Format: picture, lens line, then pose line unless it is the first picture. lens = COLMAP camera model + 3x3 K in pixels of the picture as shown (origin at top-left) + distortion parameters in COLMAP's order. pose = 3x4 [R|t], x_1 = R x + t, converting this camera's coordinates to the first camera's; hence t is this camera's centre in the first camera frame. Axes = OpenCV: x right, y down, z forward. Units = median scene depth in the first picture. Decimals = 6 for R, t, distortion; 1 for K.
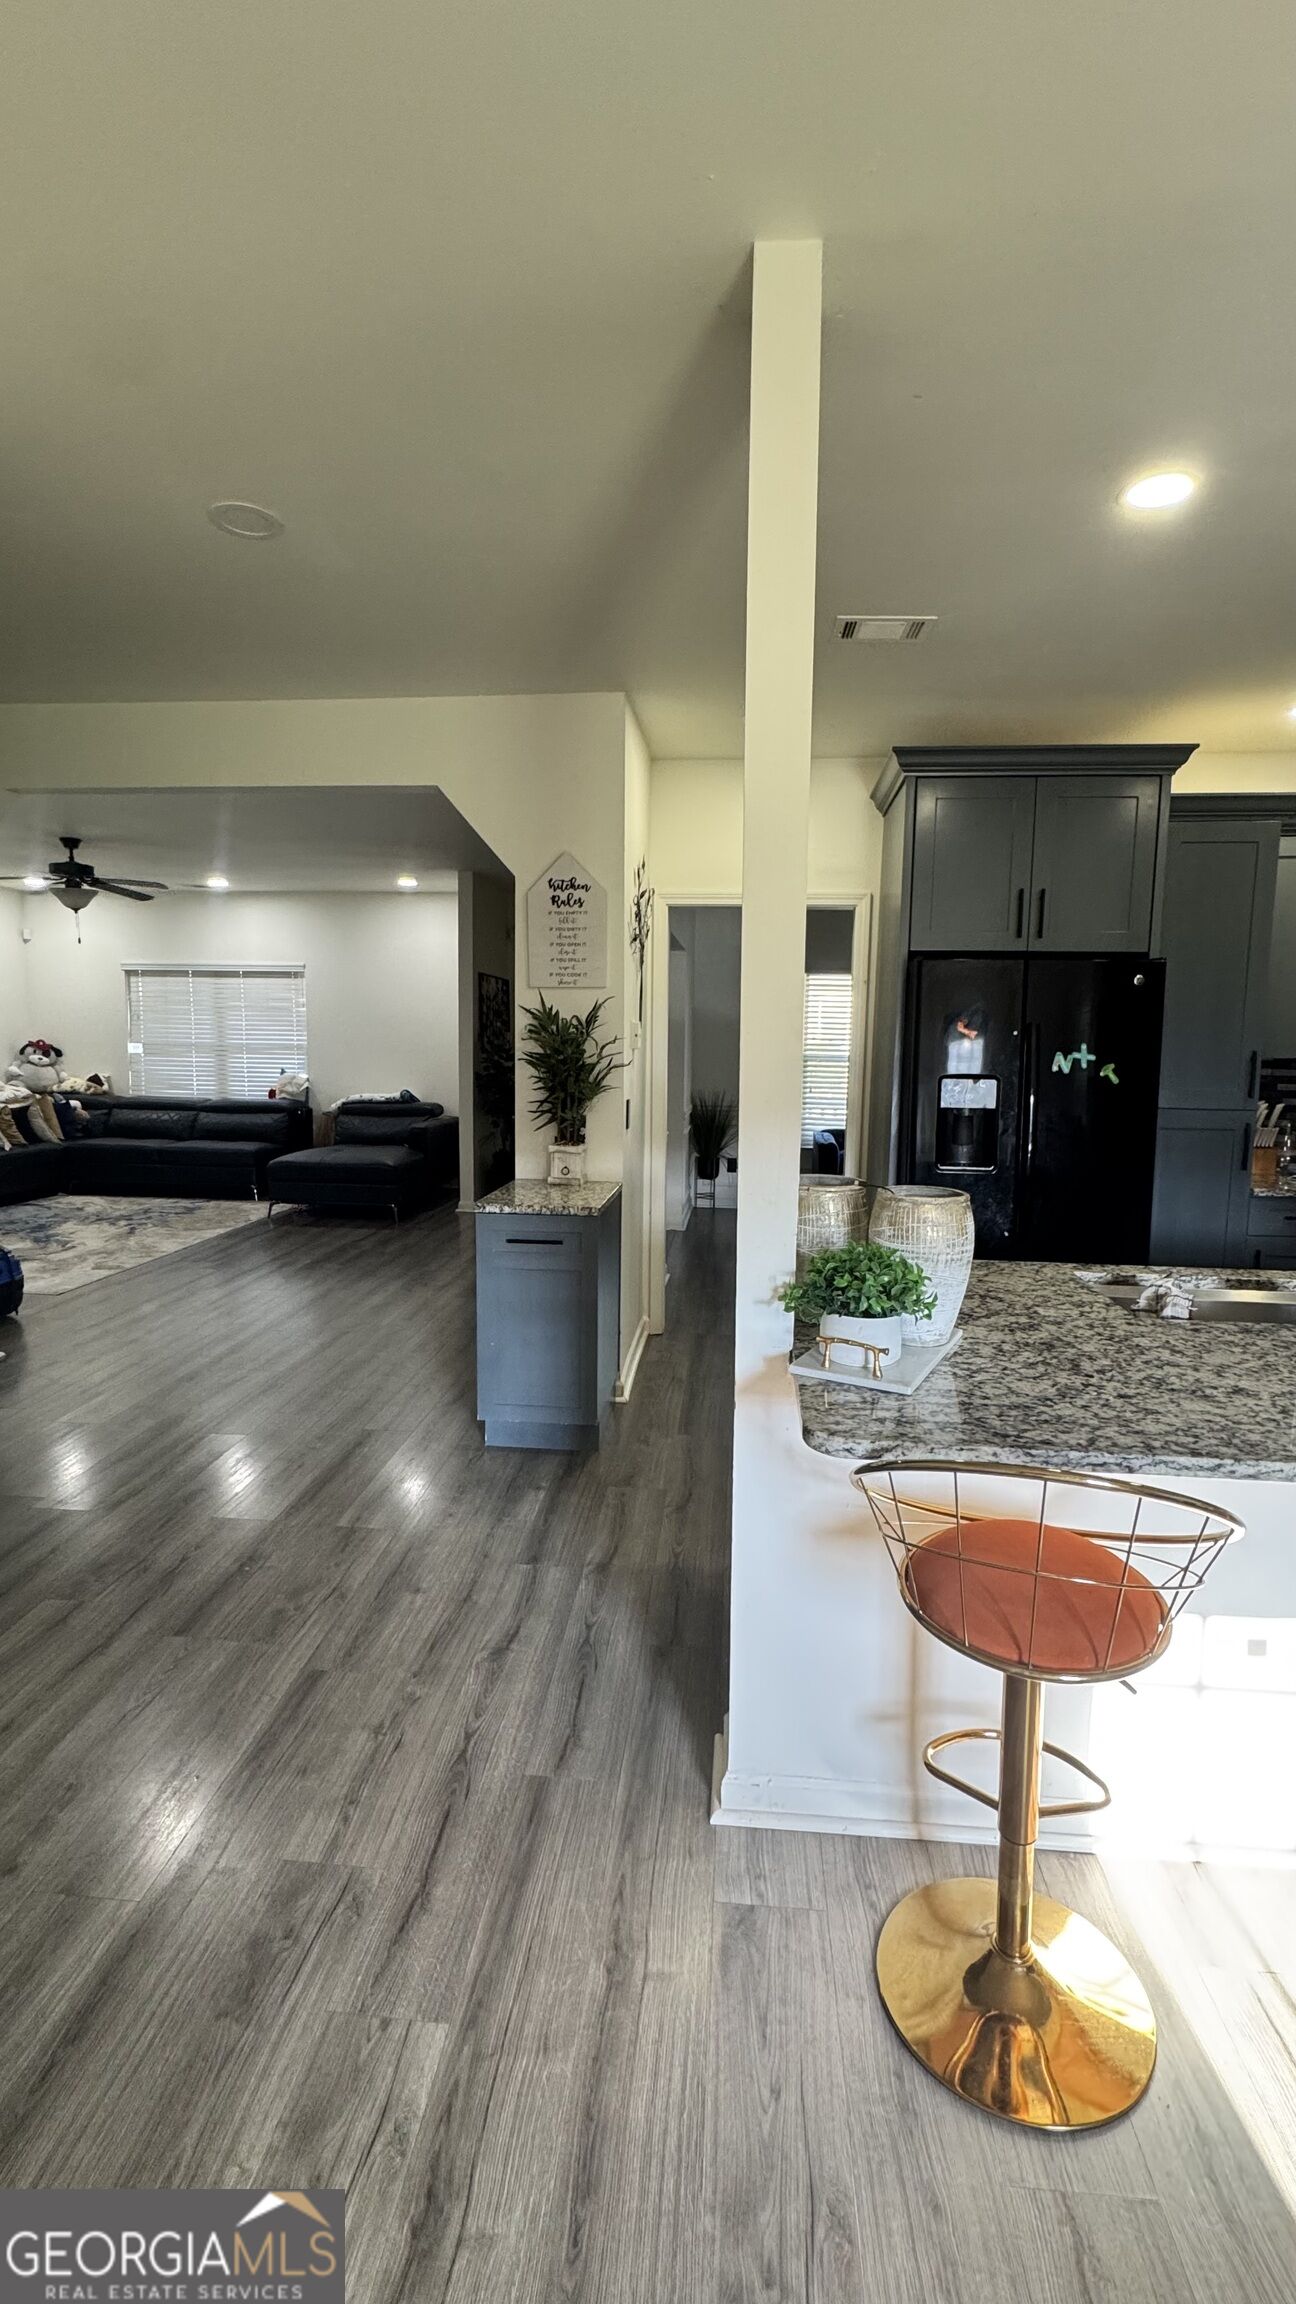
lens RADIAL K [[1010.2, 0, 658.1], [0, 1010.2, 1153.5], [0, 0, 1]] dist [-0.002697, -0.000019]
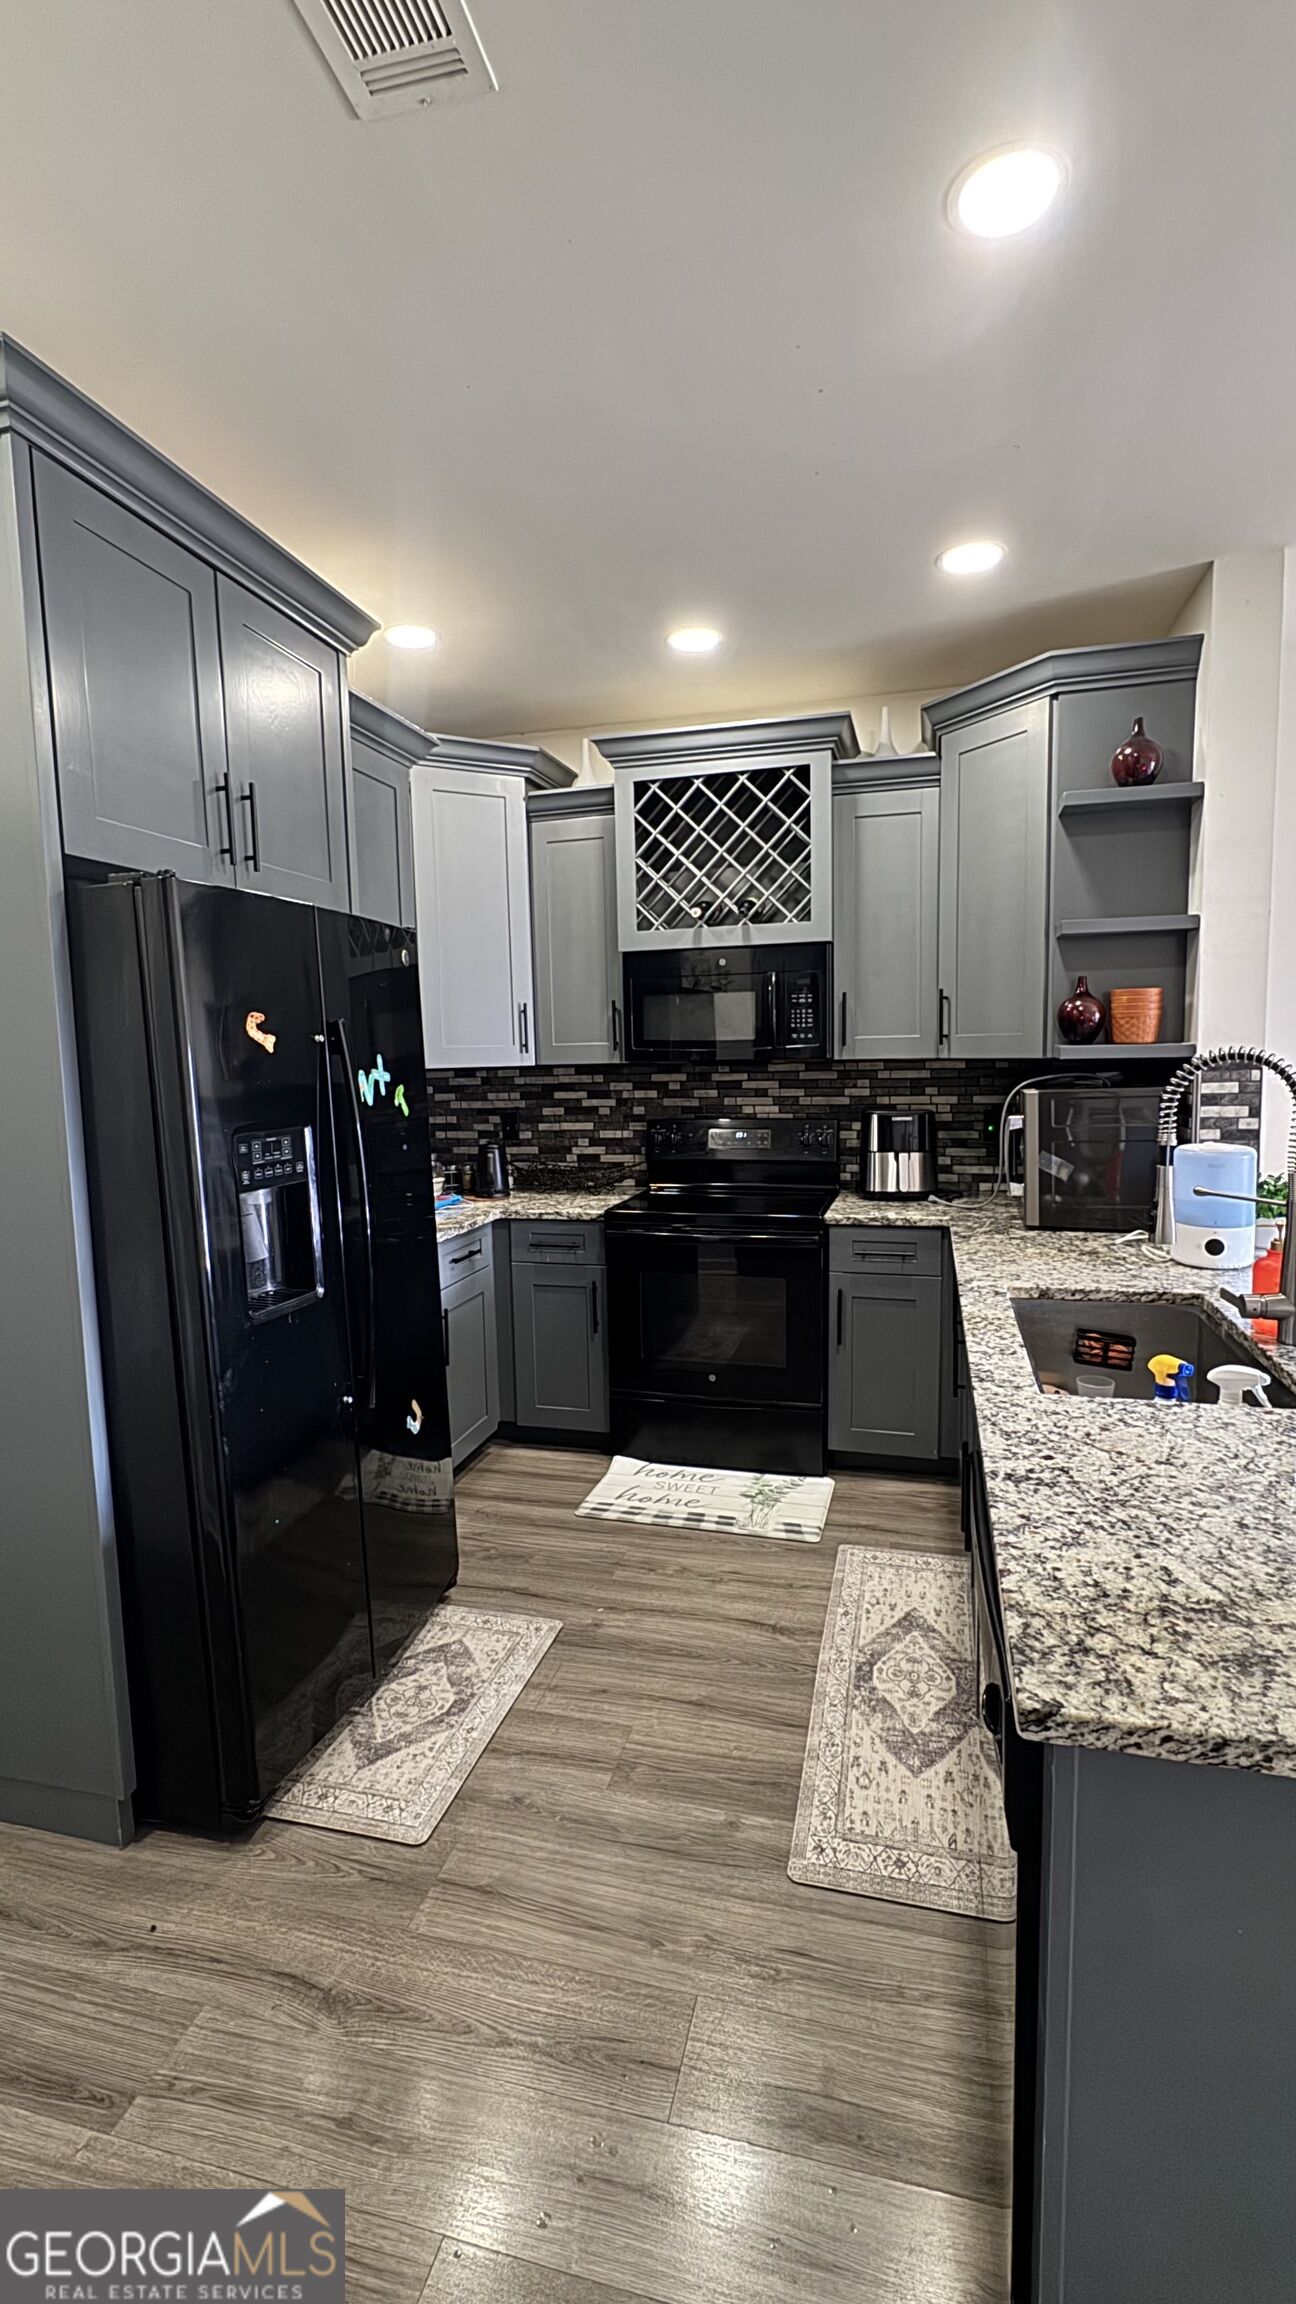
lens RADIAL K [[1009.7, 0, 655.8], [0, 1009.7, 1151.6], [0, 0, 1]] dist [-0.002396, 0.000076]
pose [[0.166191, -0.115965, 0.979251, -0.157444], [0.140016, 0.985774, 0.092975, -0.084201], [-0.976102, 0.121659, 0.180064, 0.730839]]
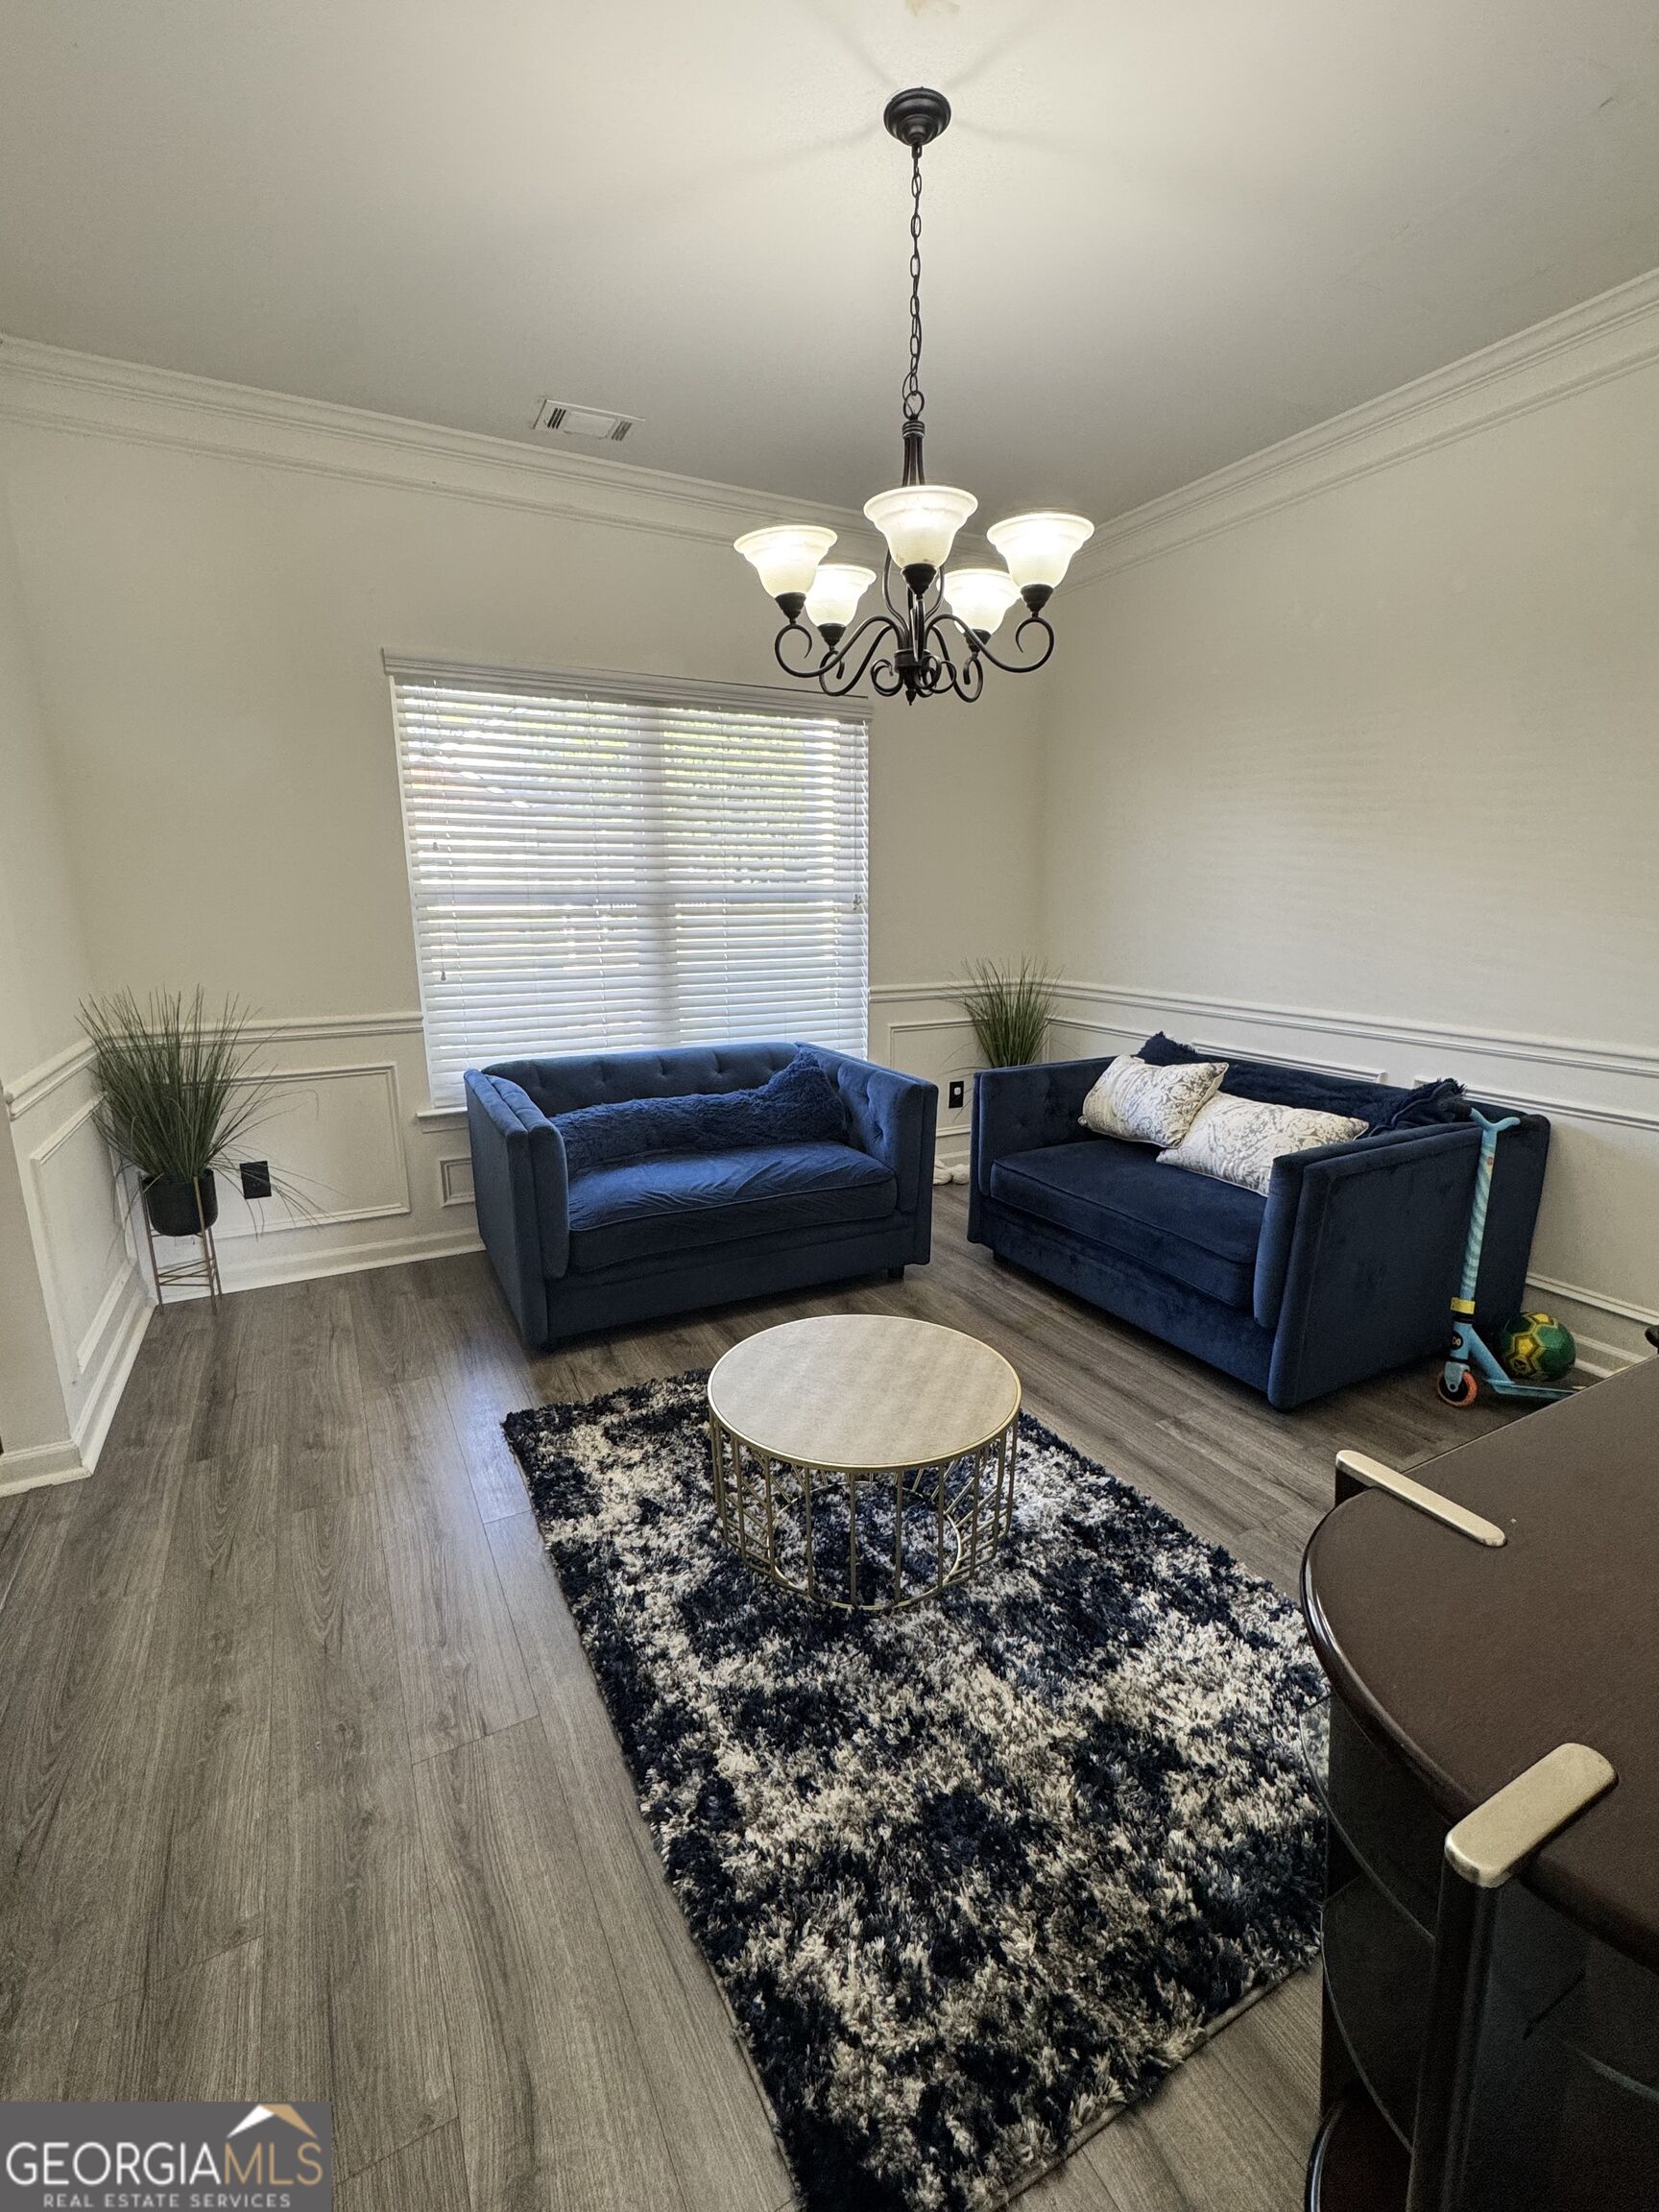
lens RADIAL K [[976.6, 0, 833.0], [0, 976.6, 1081.0], [0, 0, 1]] dist [-0.000097, -0.000091]
pose [[0.835761, -0.131098, 0.533214, 0.146712], [0.077590, 0.989533, 0.121675, -0.128447], [-0.543584, -0.060319, 0.837185, 1.302896]]
